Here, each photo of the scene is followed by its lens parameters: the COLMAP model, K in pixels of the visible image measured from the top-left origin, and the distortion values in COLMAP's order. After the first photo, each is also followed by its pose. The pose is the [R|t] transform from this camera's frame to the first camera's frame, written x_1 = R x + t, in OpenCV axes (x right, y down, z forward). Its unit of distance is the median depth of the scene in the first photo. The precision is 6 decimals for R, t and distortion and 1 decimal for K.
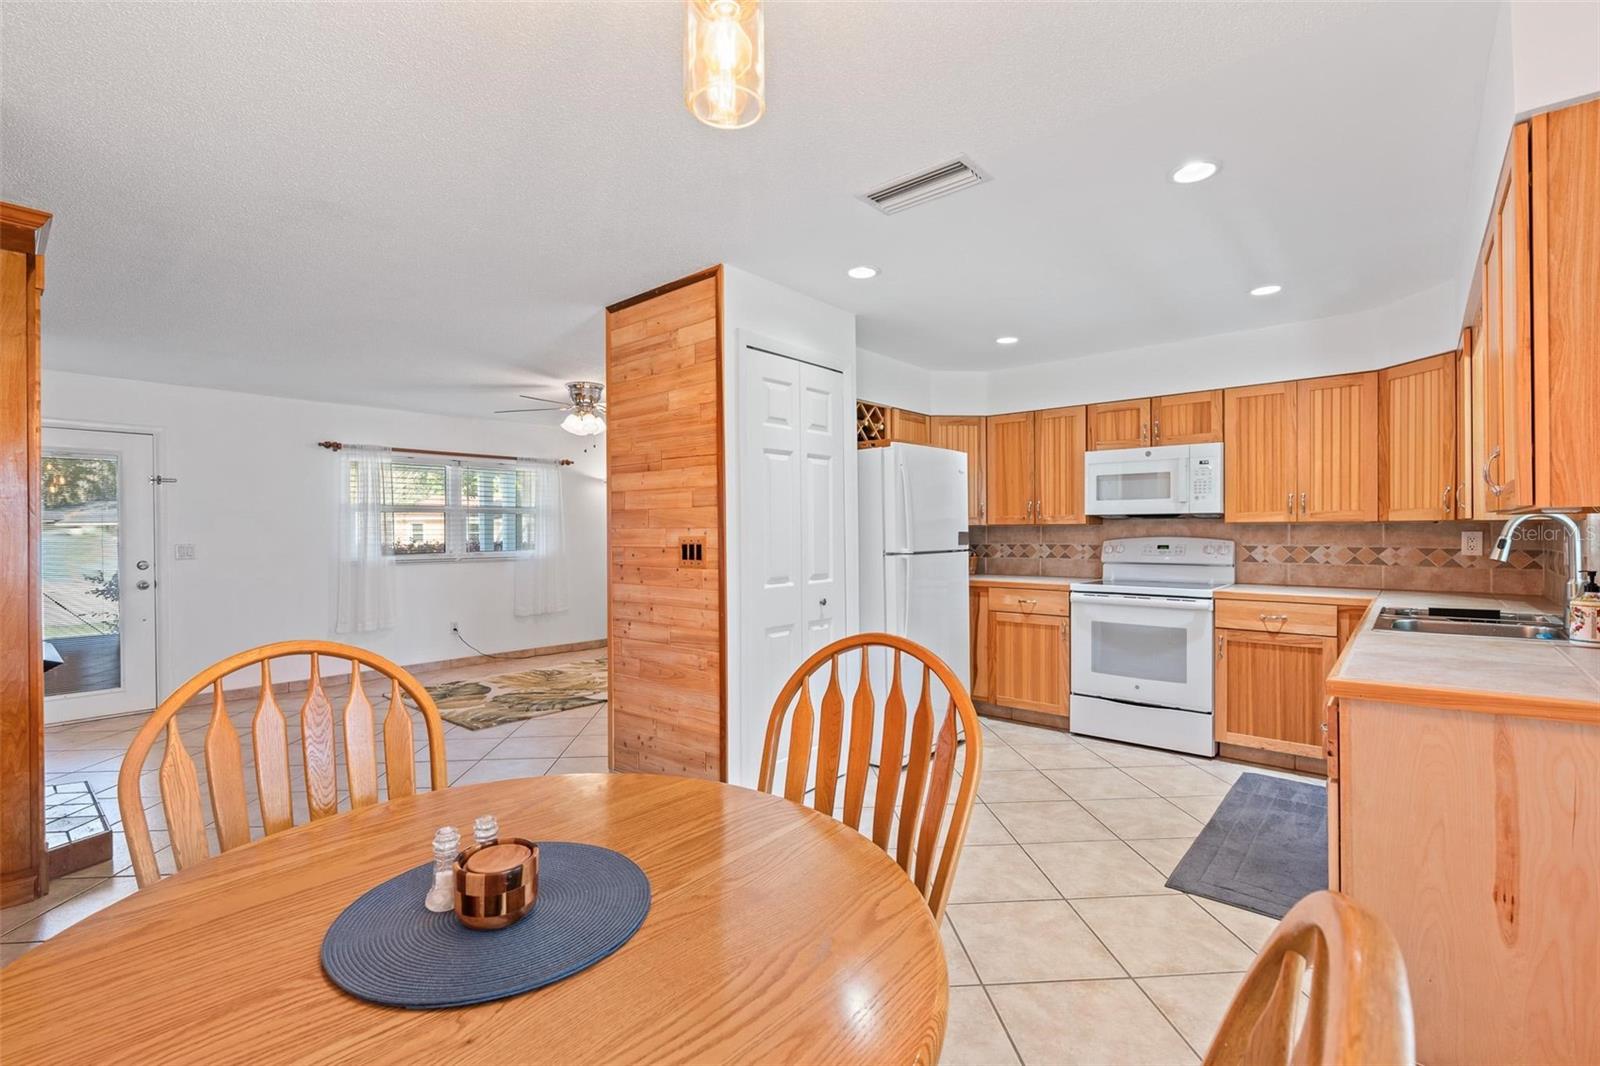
lens RADIAL K [[722.5, 0, 802.8], [0, 722.5, 534.1], [0, 0, 1]] dist [-0.005110, 0.001698]
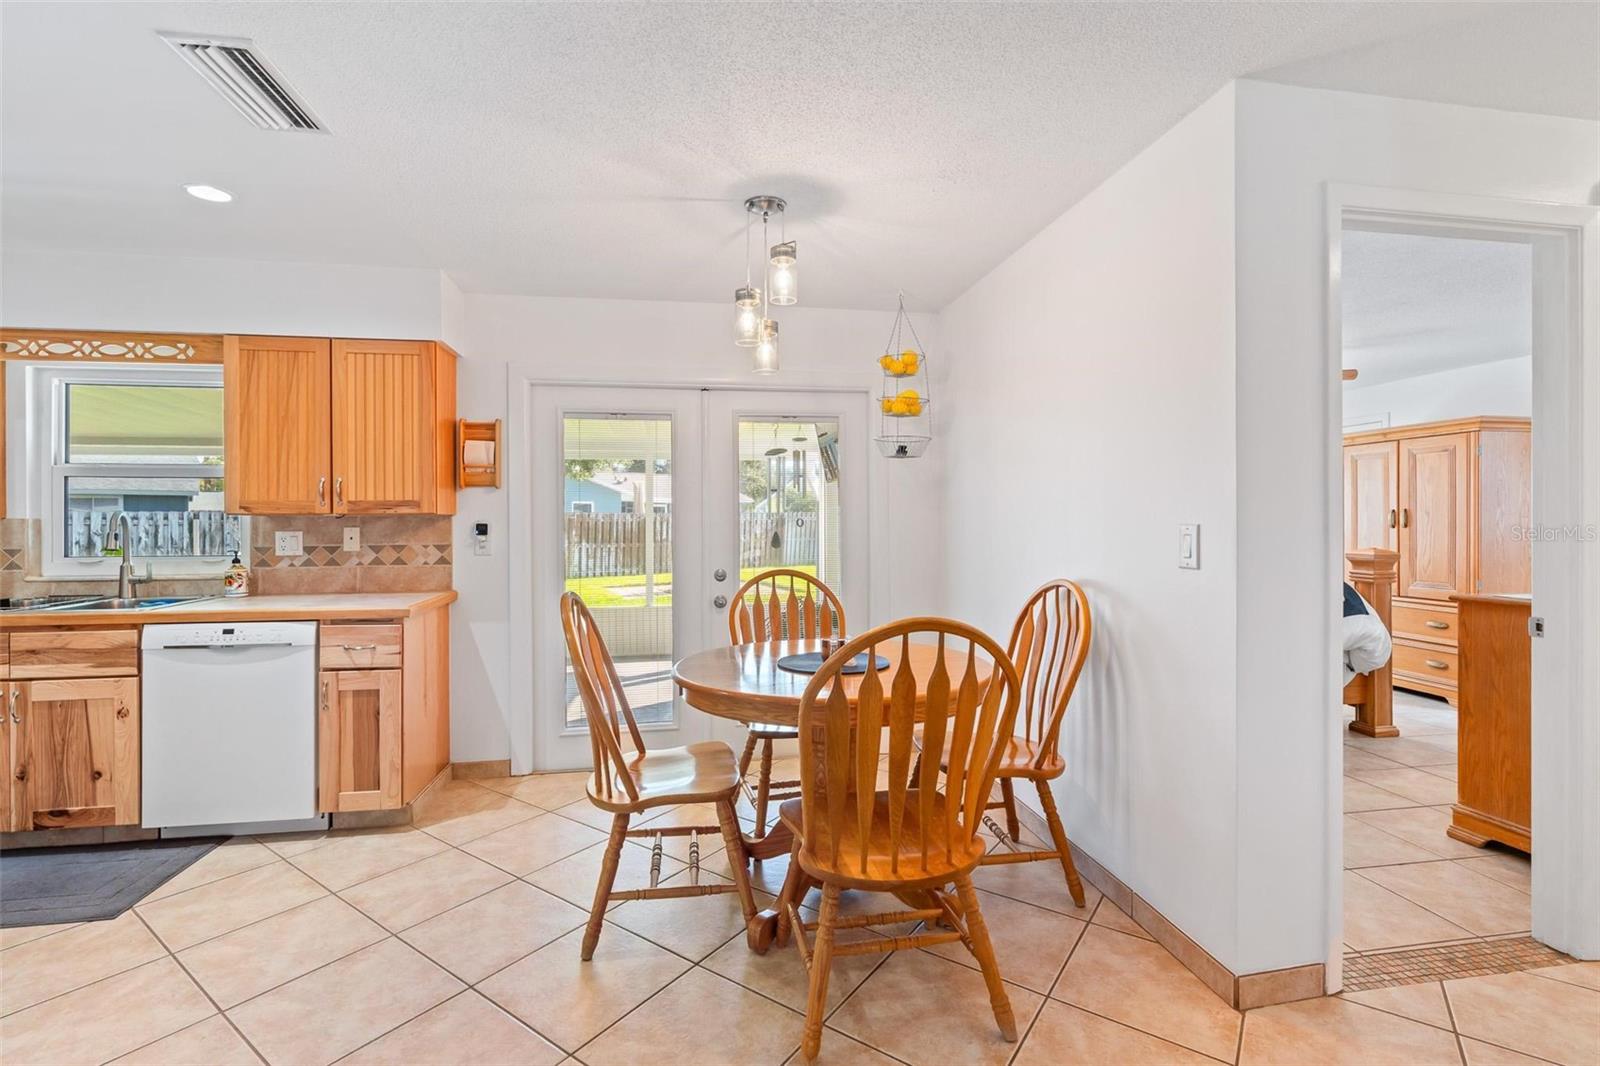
lens RADIAL K [[719.1, 0, 798.7], [0, 719.1, 522.7], [0, 0, 1]] dist [-0.001739, 0.000399]
pose [[-0.771156, 0.008632, 0.636588, -0.468538], [0.011662, 0.999932, 0.000568, 0.000901], [-0.636540, 0.007862, -0.771204, 0.727086]]
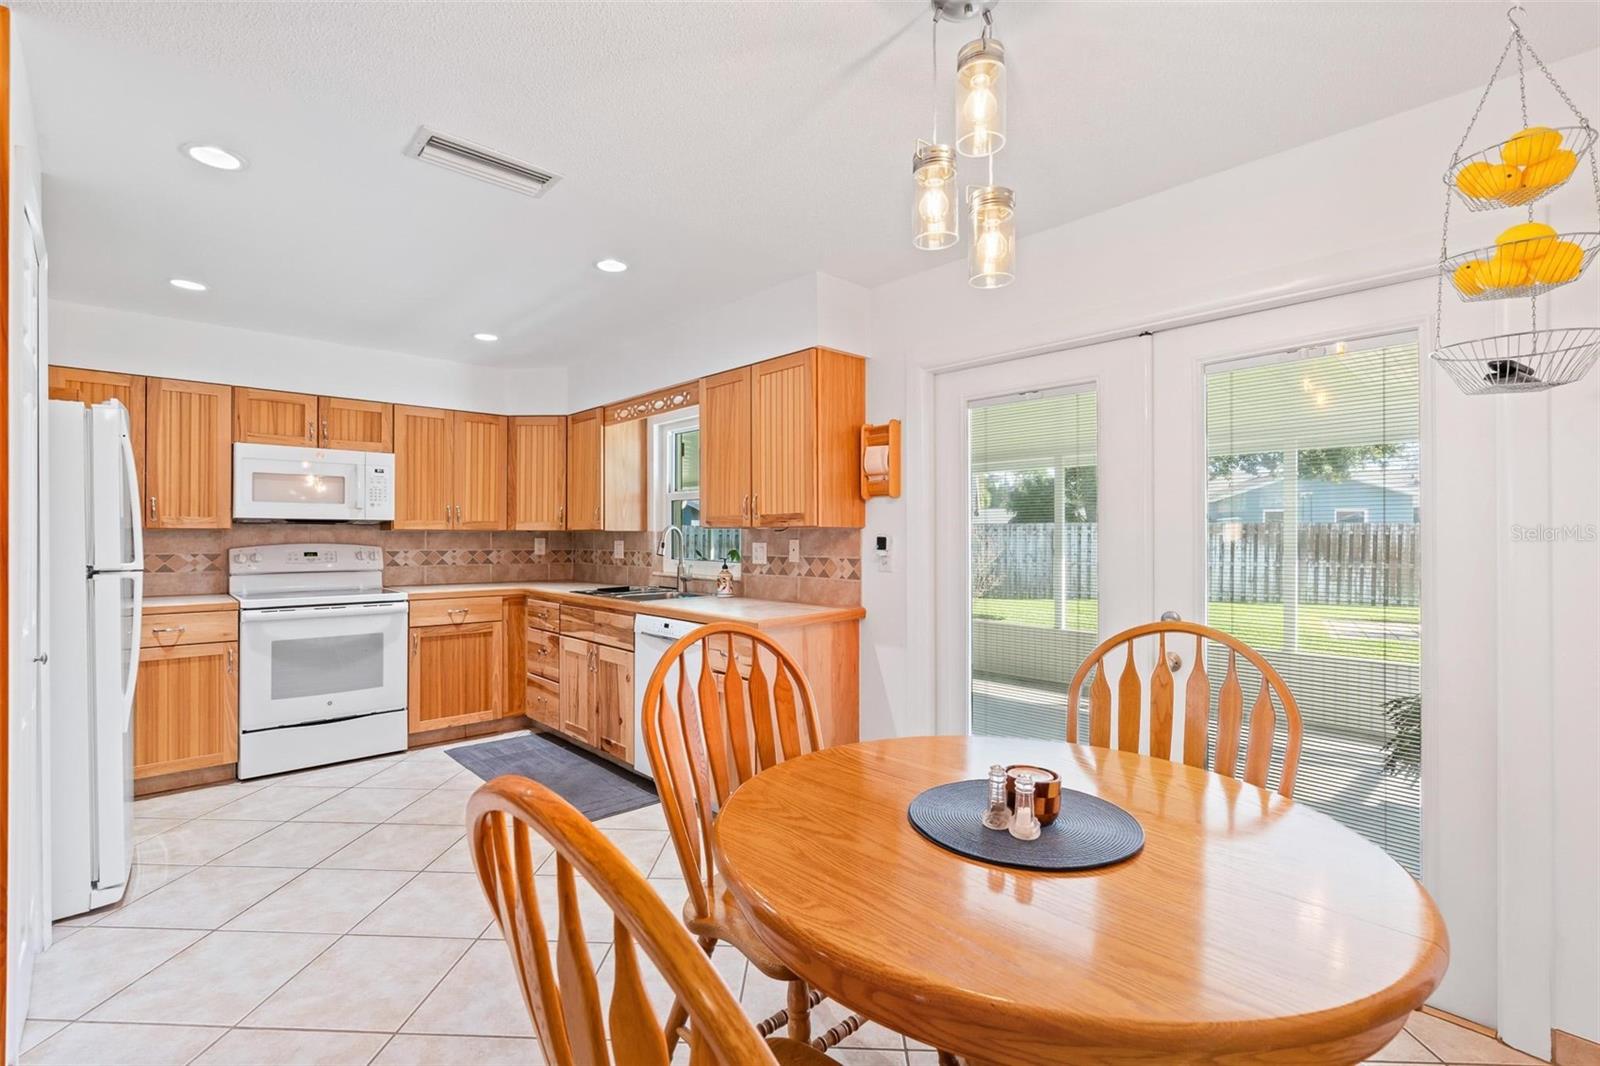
lens RADIAL K [[722.5, 0, 802.8], [0, 722.5, 534.1], [0, 0, 1]] dist [-0.005110, 0.001698]
pose [[0.103987, 0.007095, 0.994553, -0.418795], [0.002940, 0.999968, -0.007441, 0.000531], [-0.994574, 0.003698, 0.103963, 0.294966]]
